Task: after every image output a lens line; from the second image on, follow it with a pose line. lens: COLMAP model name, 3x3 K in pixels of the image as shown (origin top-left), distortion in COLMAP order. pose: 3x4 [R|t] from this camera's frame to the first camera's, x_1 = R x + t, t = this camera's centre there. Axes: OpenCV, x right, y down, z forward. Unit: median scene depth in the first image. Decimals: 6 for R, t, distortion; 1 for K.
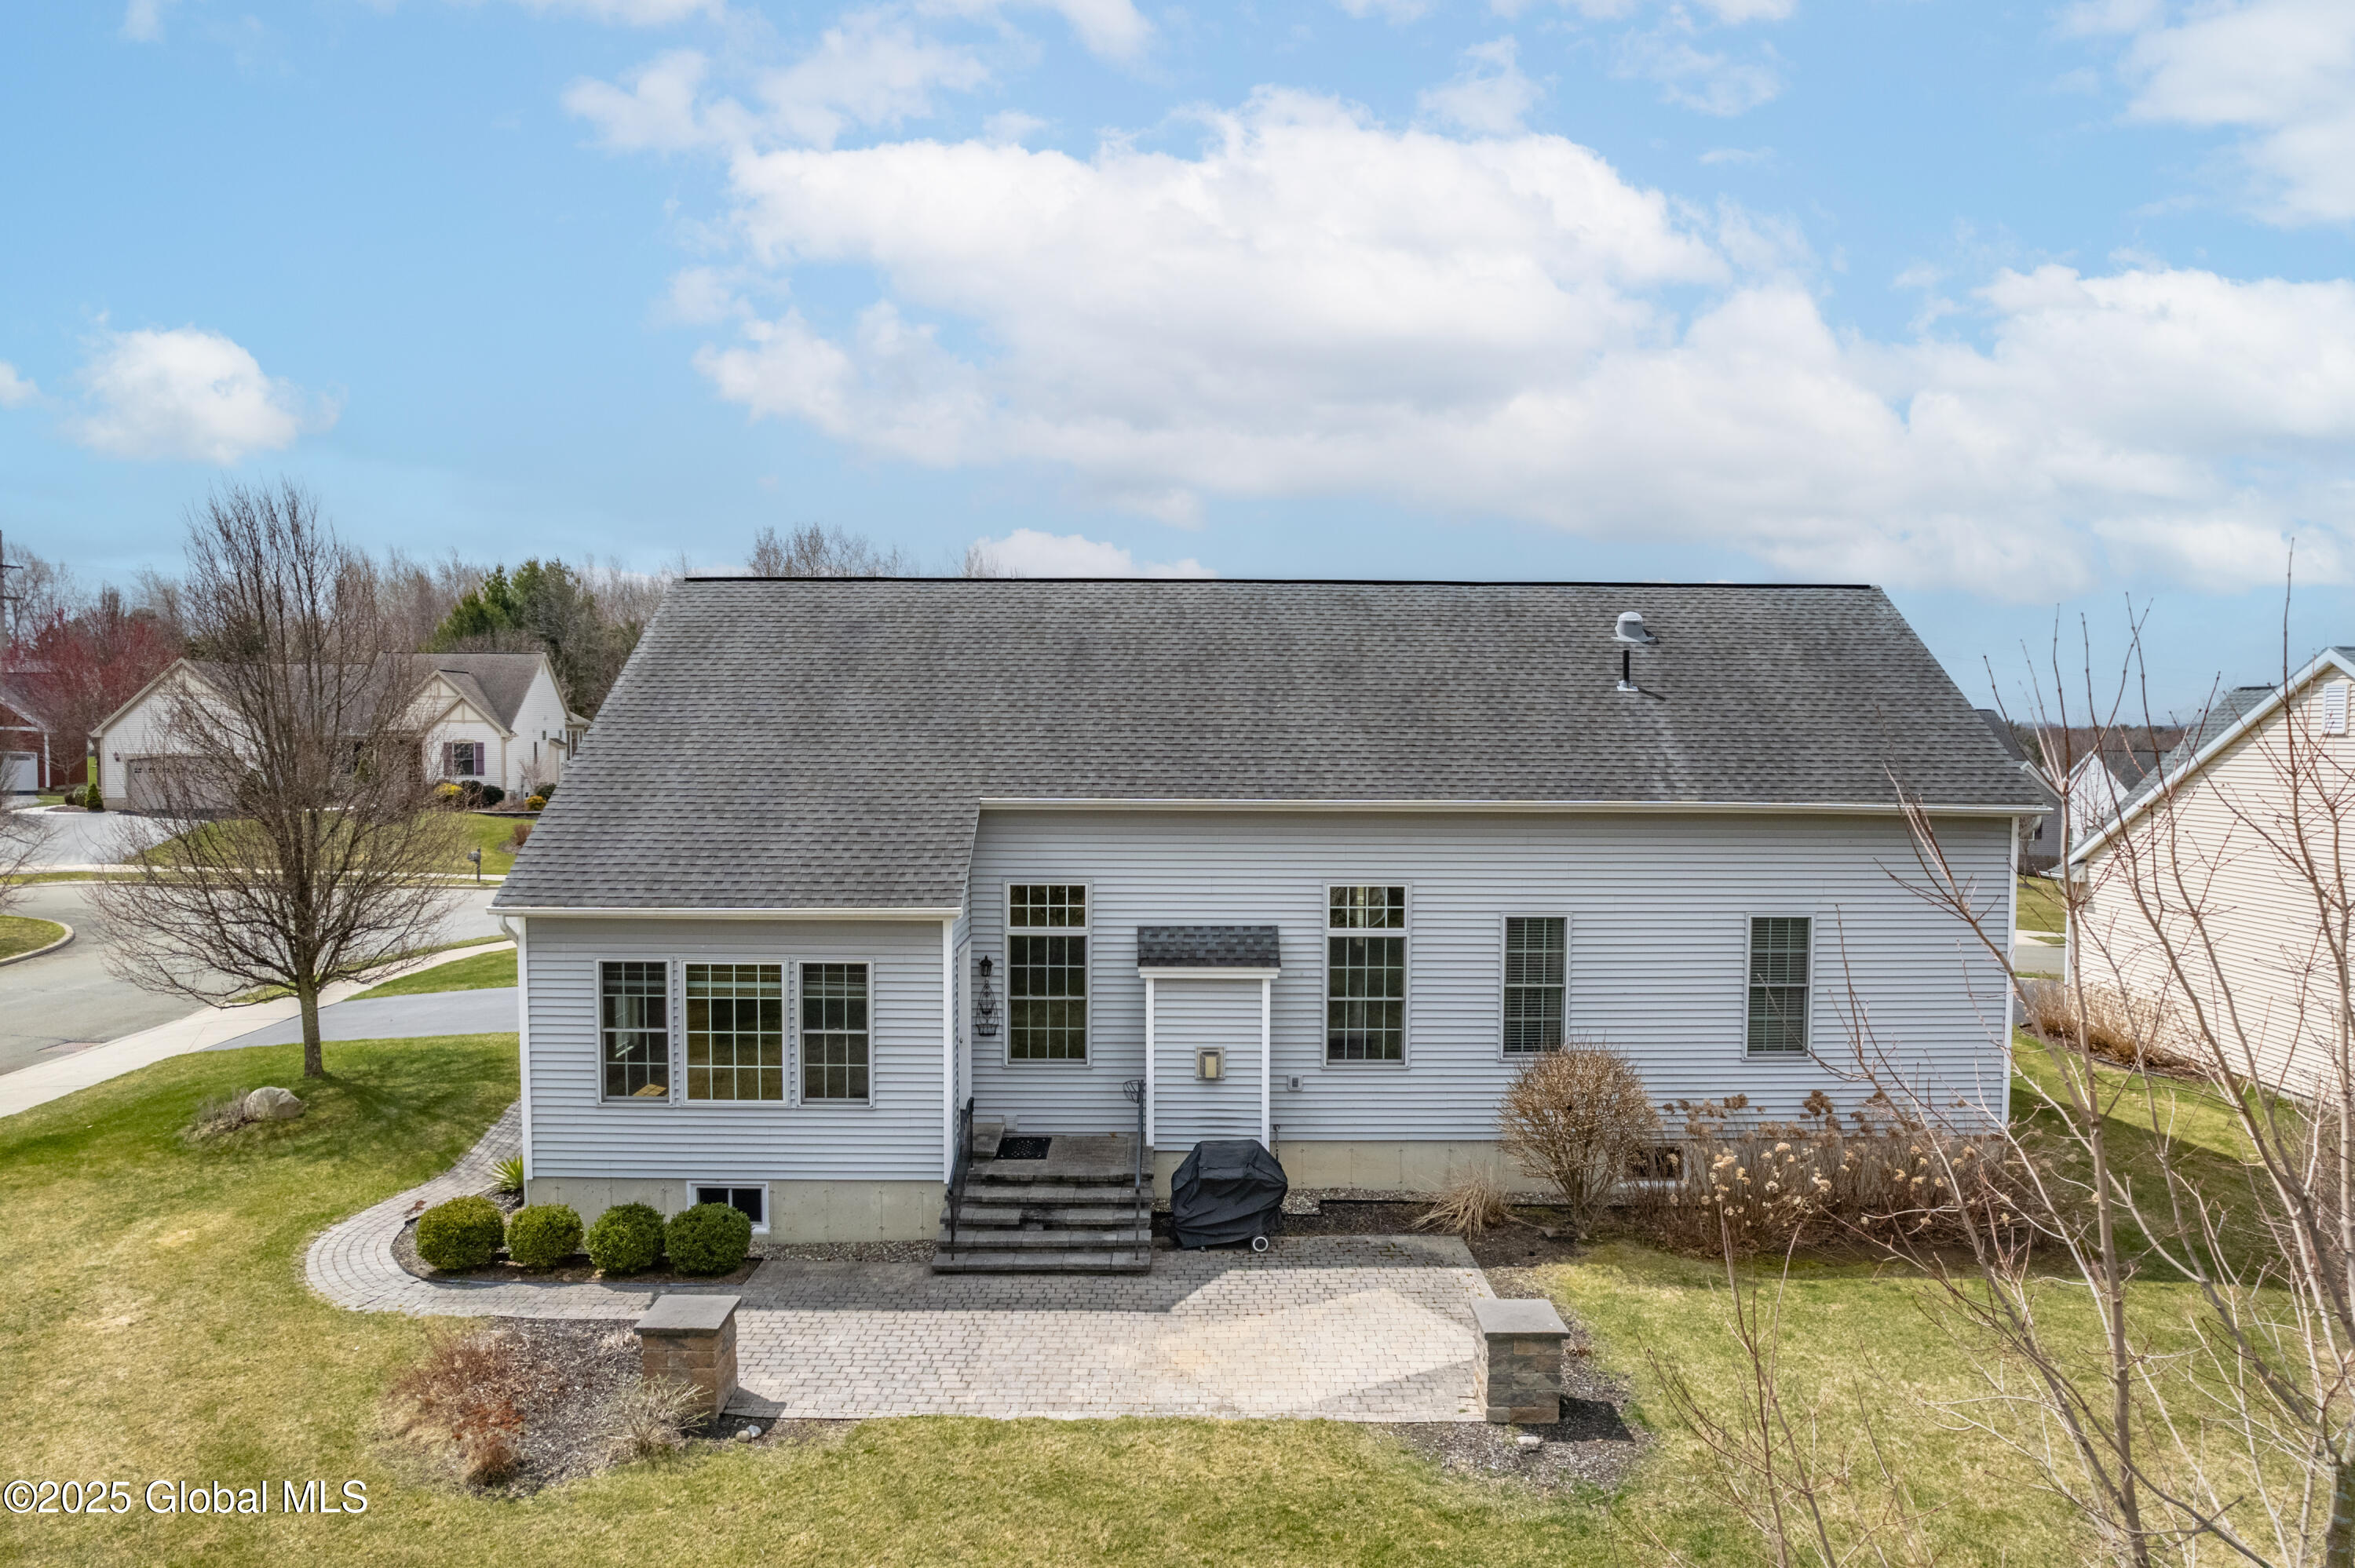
lens RADIAL K [[1495.6, 0, 1210.9], [0, 1495.6, 784.0], [0, 0, 1]] dist [-0.079229, 0.064459]
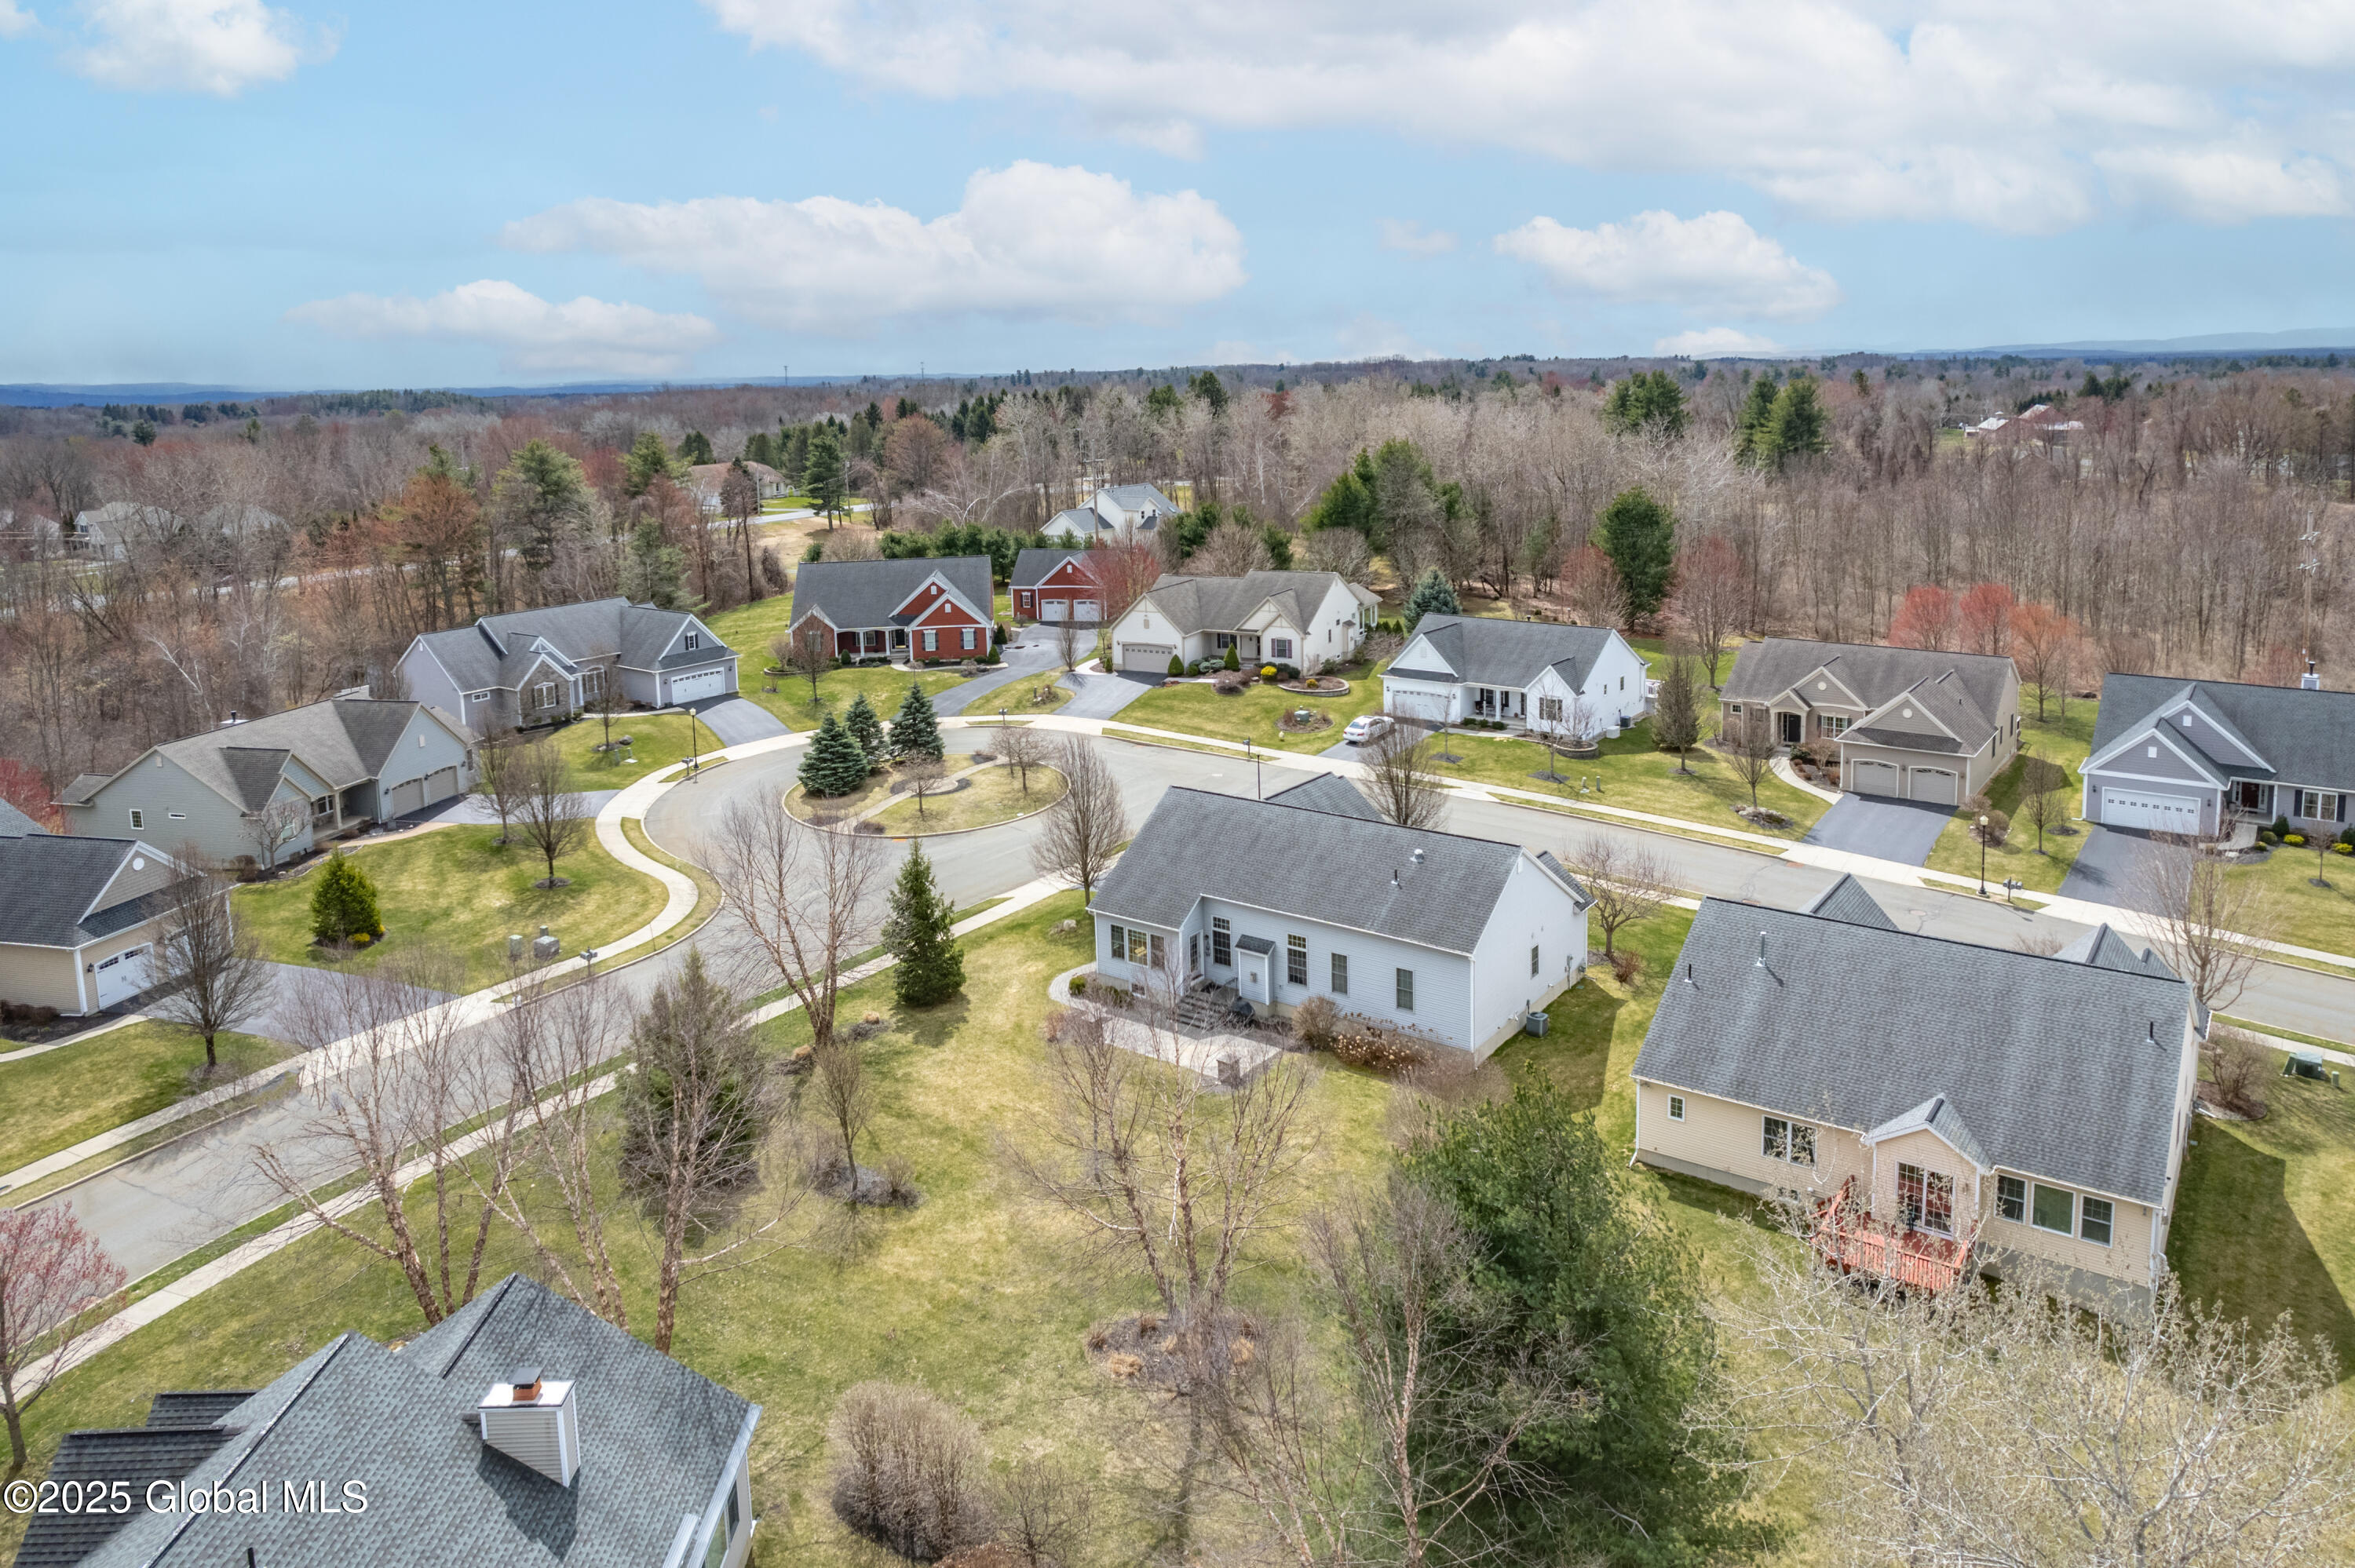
lens RADIAL K [[1495.6, 0, 1210.9], [0, 1495.6, 784.0], [0, 0, 1]] dist [-0.079229, 0.064459]
pose [[0.793959, 0.131501, -0.593580, 1.913996], [0.007489, 0.974139, 0.225826, -1.031933], [0.607926, -0.183742, 0.772441, -1.670612]]
